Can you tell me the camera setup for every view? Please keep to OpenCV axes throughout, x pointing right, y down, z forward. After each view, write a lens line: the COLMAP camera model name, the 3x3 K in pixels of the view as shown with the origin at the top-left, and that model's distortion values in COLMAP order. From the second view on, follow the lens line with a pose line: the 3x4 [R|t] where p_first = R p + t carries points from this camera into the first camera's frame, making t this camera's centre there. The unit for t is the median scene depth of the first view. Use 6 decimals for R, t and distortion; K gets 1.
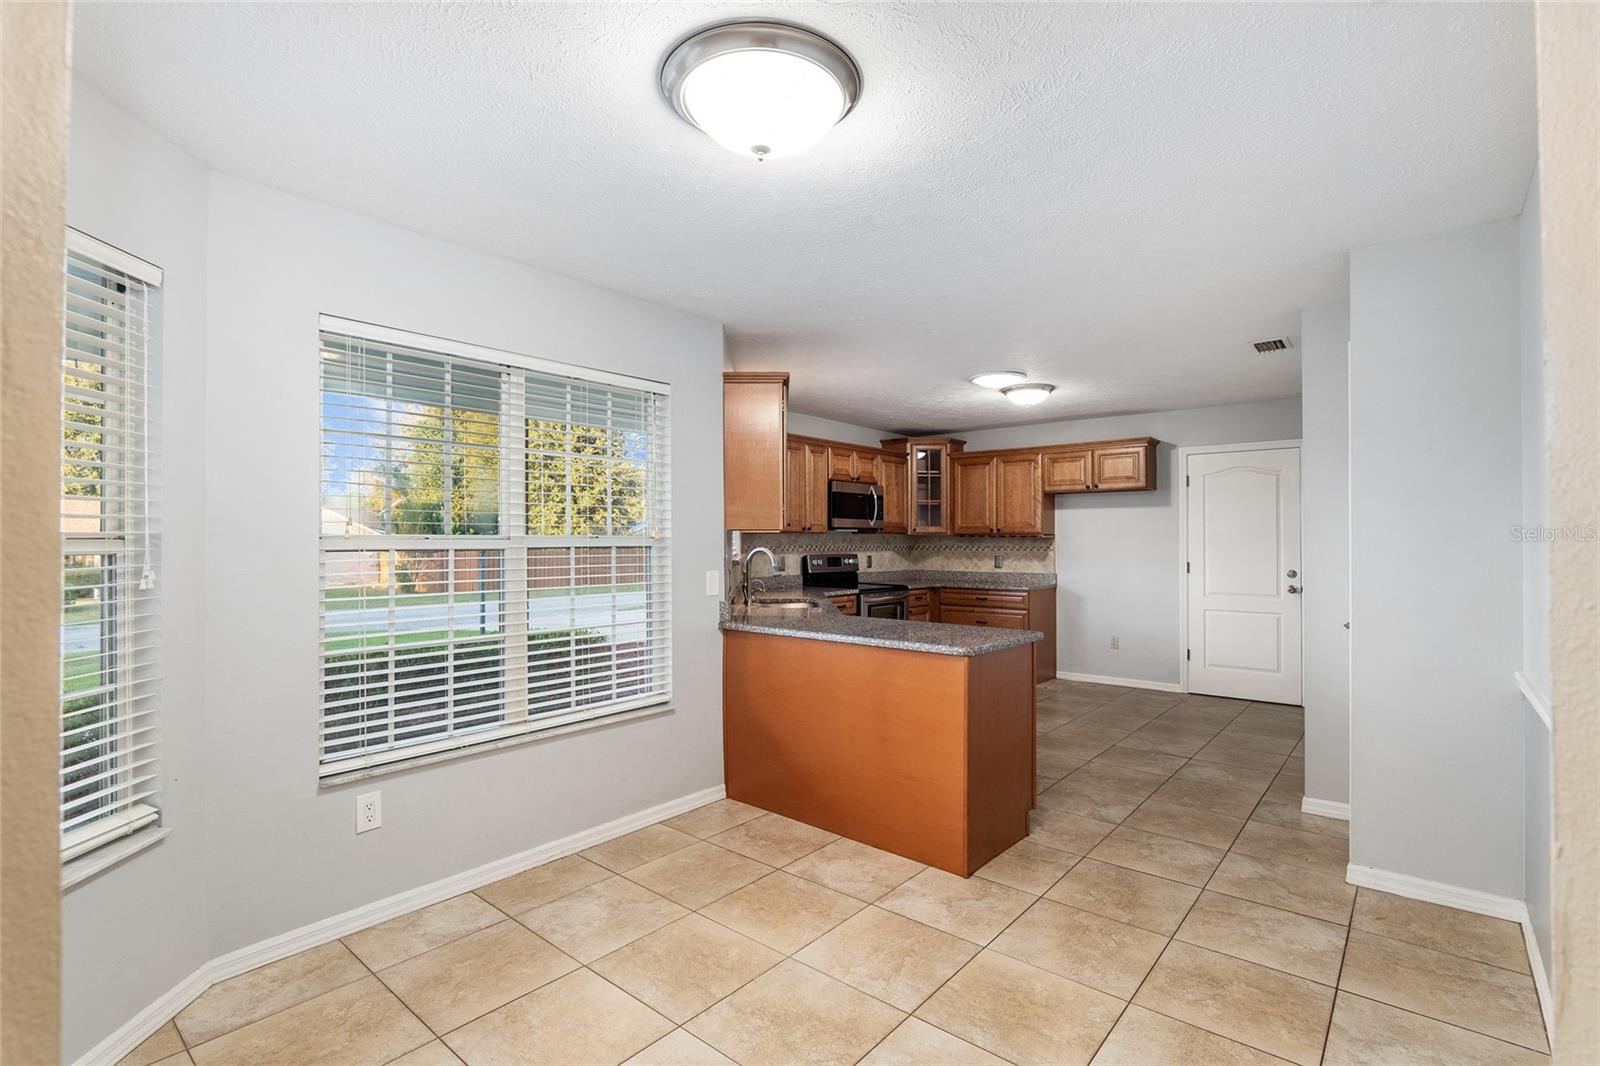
lens RADIAL K [[753.2, 0, 792.7], [0, 753.2, 523.8], [0, 0, 1]] dist [-0.013495, 0.002712]
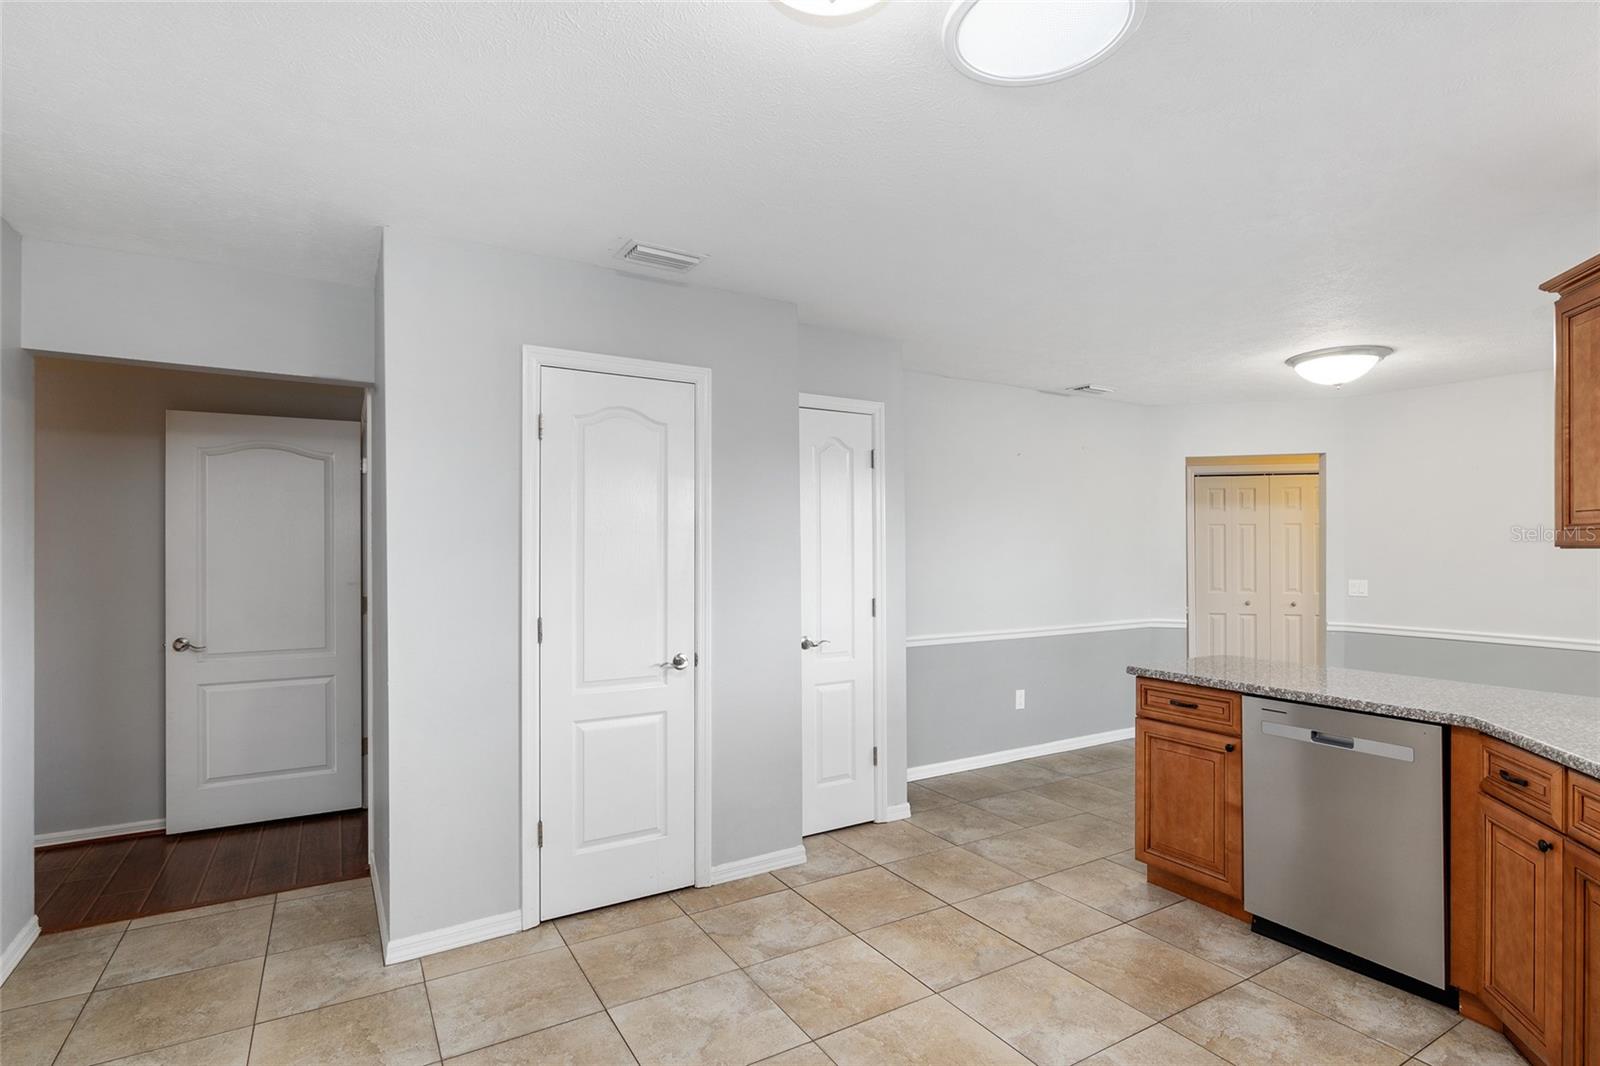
lens RADIAL K [[790.6, 0, 812.9], [0, 790.6, 539.2], [0, 0, 1]] dist [-0.000563, 0.001869]
pose [[-0.954899, 0.004524, 0.296895, 0.210003], [-0.006162, 0.999367, -0.035046, 0.014827], [-0.296866, -0.035295, -0.954267, 1.042934]]
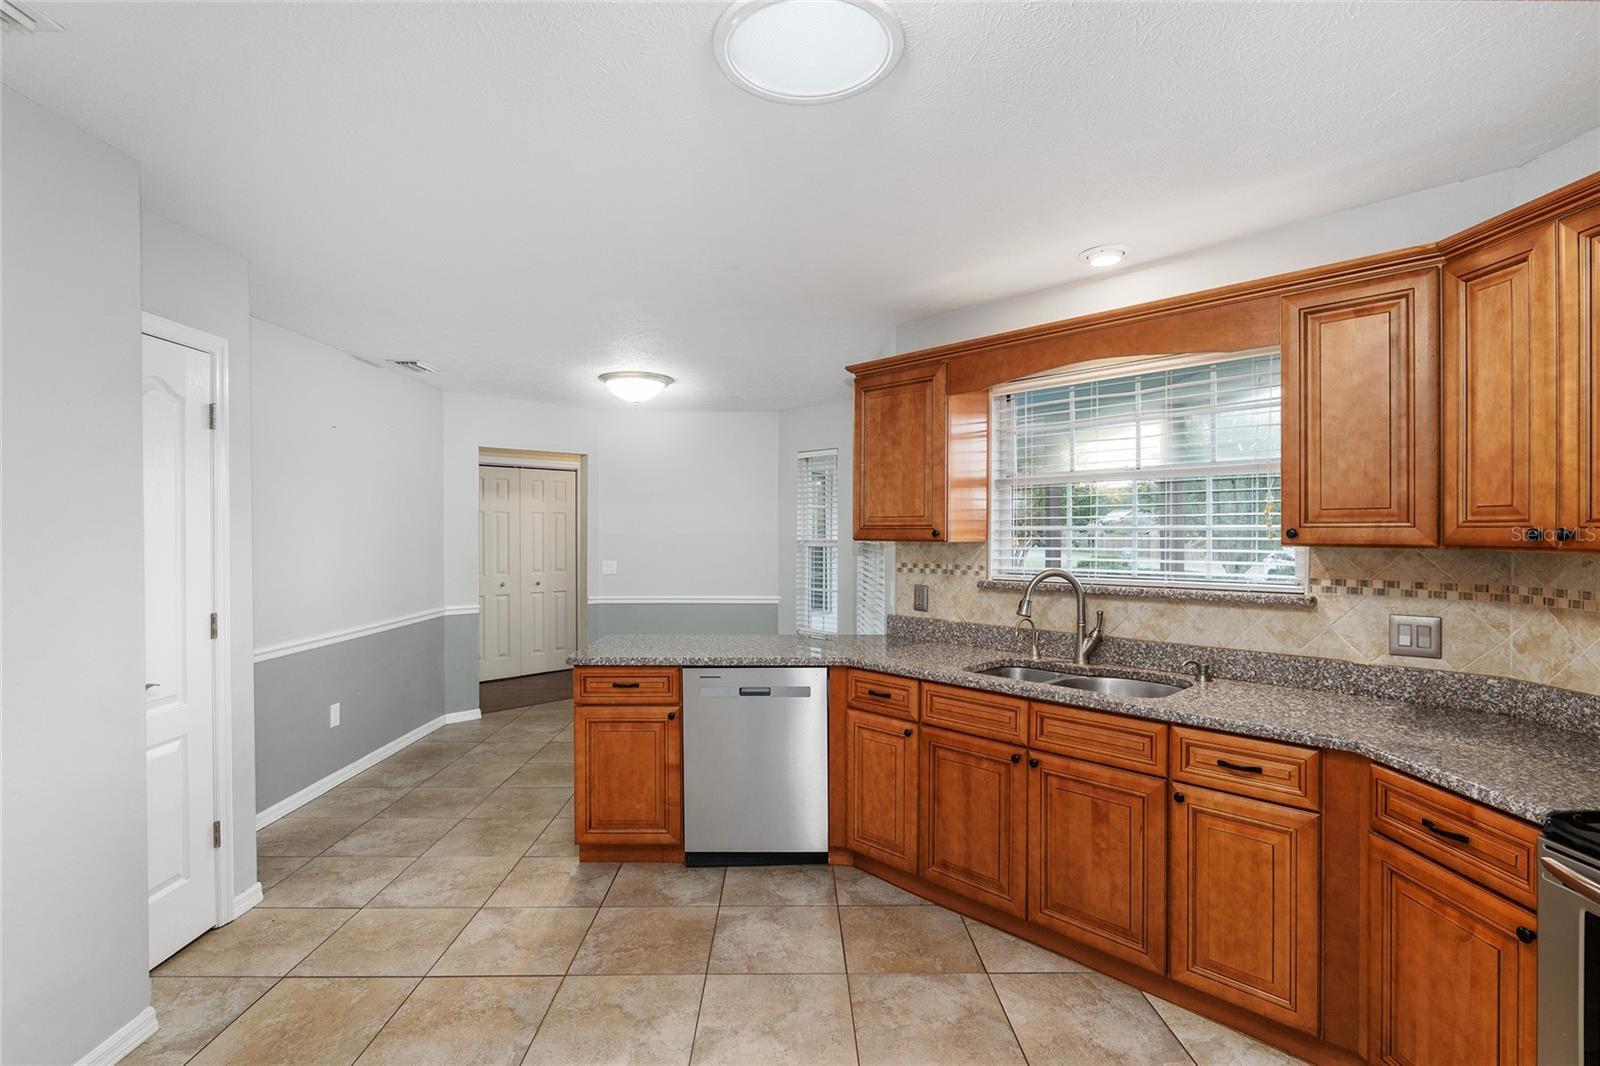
lens RADIAL K [[753.2, 0, 798.7], [0, 753.2, 528.2], [0, 0, 1]] dist [-0.013495, 0.002712]
pose [[-0.745774, -0.002024, -0.666196, 0.376488], [0.014707, 0.999702, -0.019501, 0.005207], [0.666037, -0.024341, -0.745522, 0.965704]]
